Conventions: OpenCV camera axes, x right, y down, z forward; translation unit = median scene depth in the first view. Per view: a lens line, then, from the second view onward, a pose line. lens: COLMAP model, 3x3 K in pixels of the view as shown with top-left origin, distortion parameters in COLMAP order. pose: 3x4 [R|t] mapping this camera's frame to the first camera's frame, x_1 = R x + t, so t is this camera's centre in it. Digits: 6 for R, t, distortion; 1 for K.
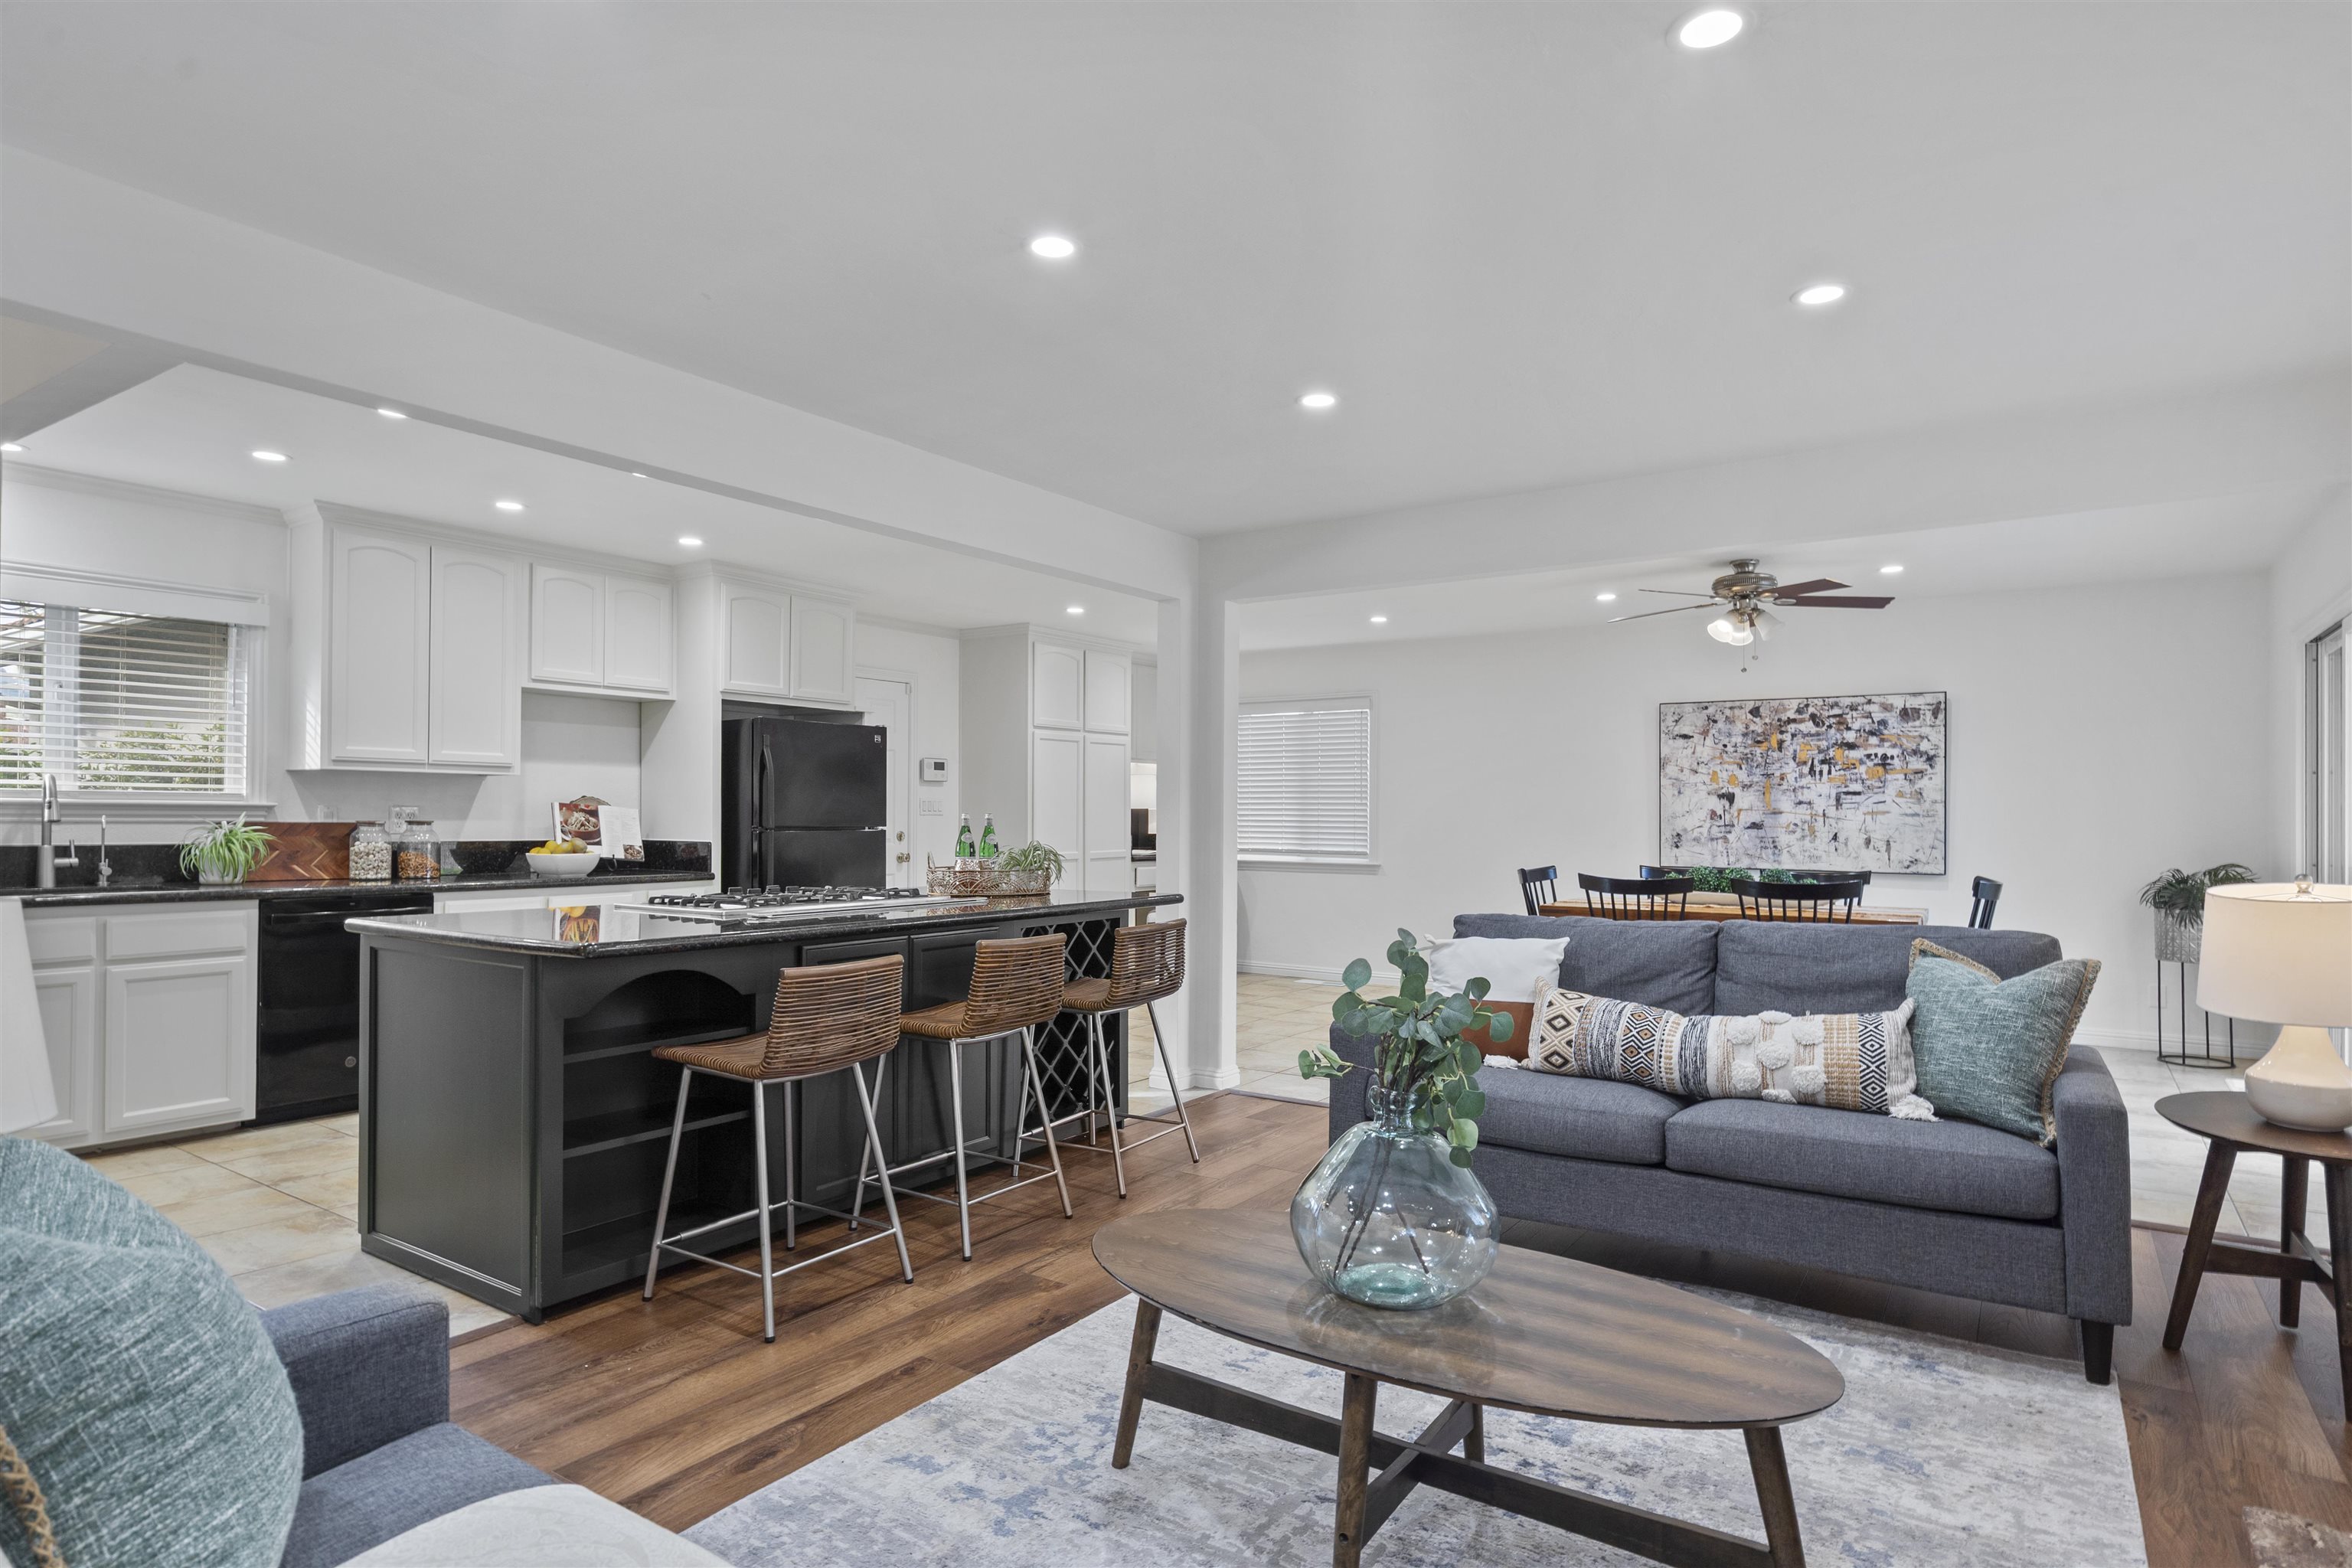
lens RADIAL K [[1249.7, 0, 1177.5], [0, 1249.7, 815.3], [0, 0, 1]] dist [0.004270, 0.001492]
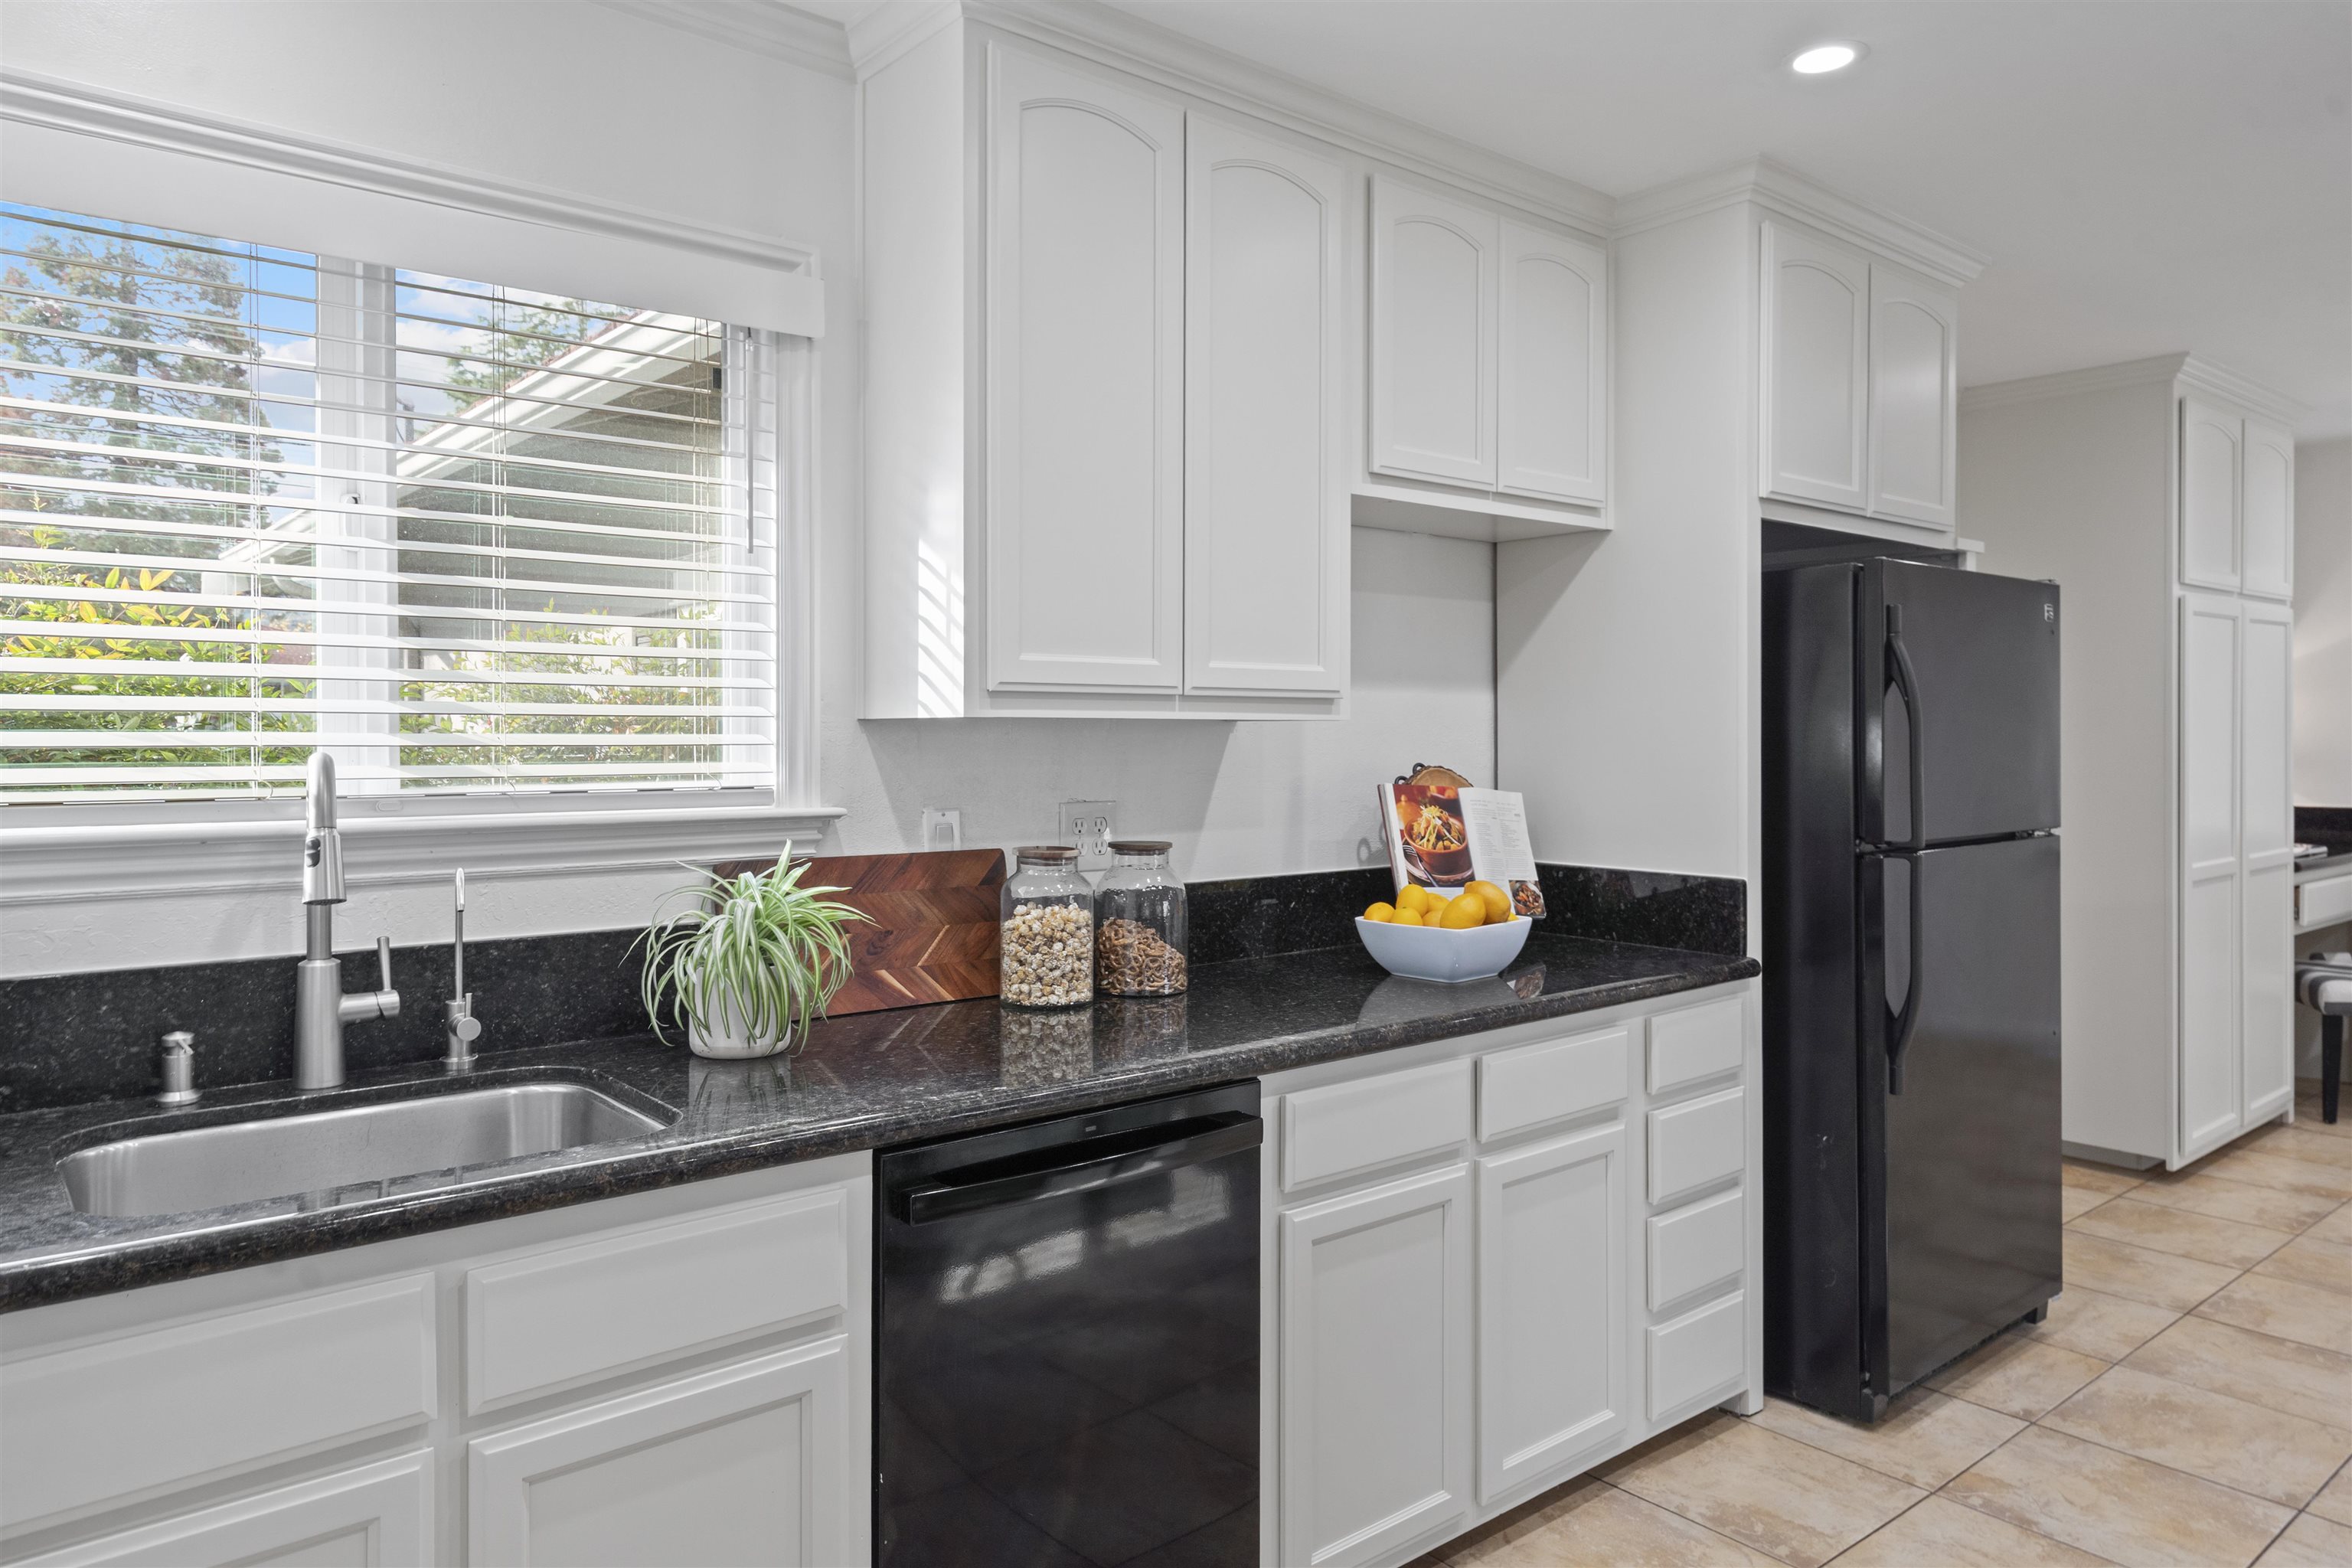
lens RADIAL K [[1519.6, 0, 1179.1], [0, 1519.6, 747.9], [0, 0, 1]] dist [0.002642, 0.002284]
pose [[0.962748, -0.005786, -0.270339, -0.439354], [0.007977, 0.999944, 0.007005, -0.026586], [0.270283, -0.008900, 0.962740, 0.518314]]
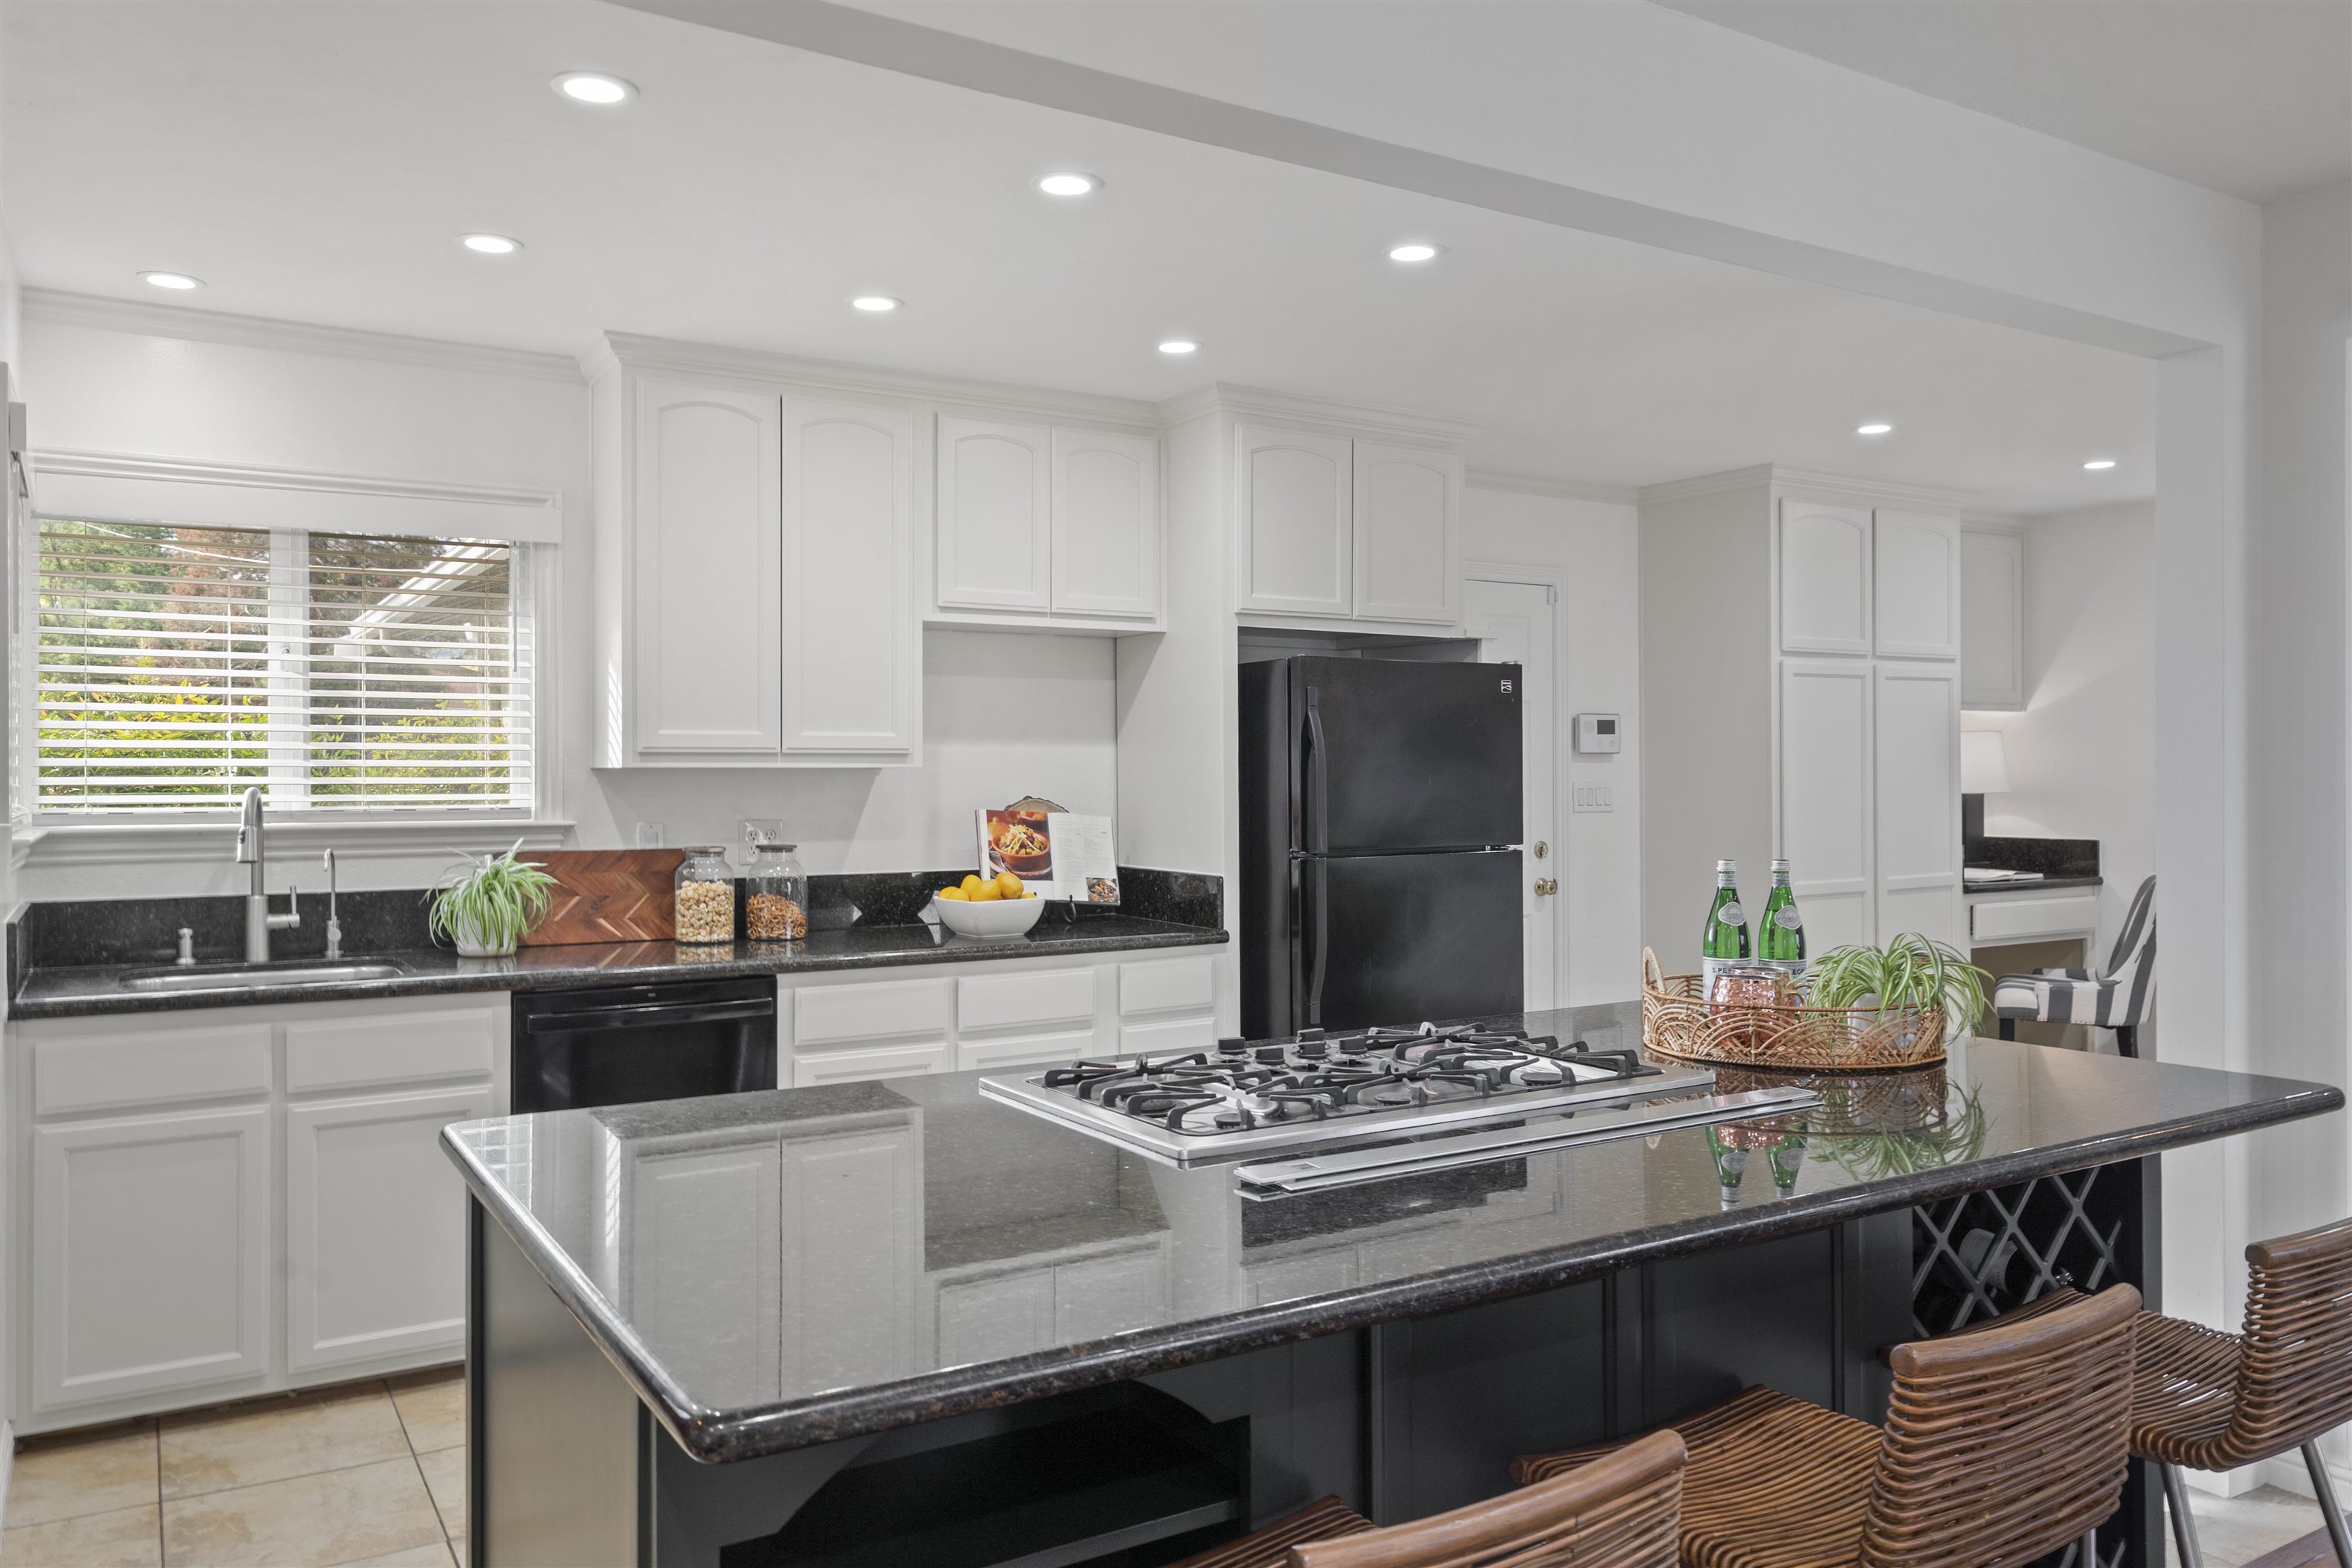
lens RADIAL K [[1665.3, 0, 1176.0], [0, 1665.3, 784.0], [0, 0, 1]] dist [0.011309, 0.001710]
pose [[0.915310, -0.005819, -0.402708, -0.089632], [0.008735, 0.999947, 0.005405, -0.026835], [0.402655, -0.008465, 0.915313, 0.309547]]
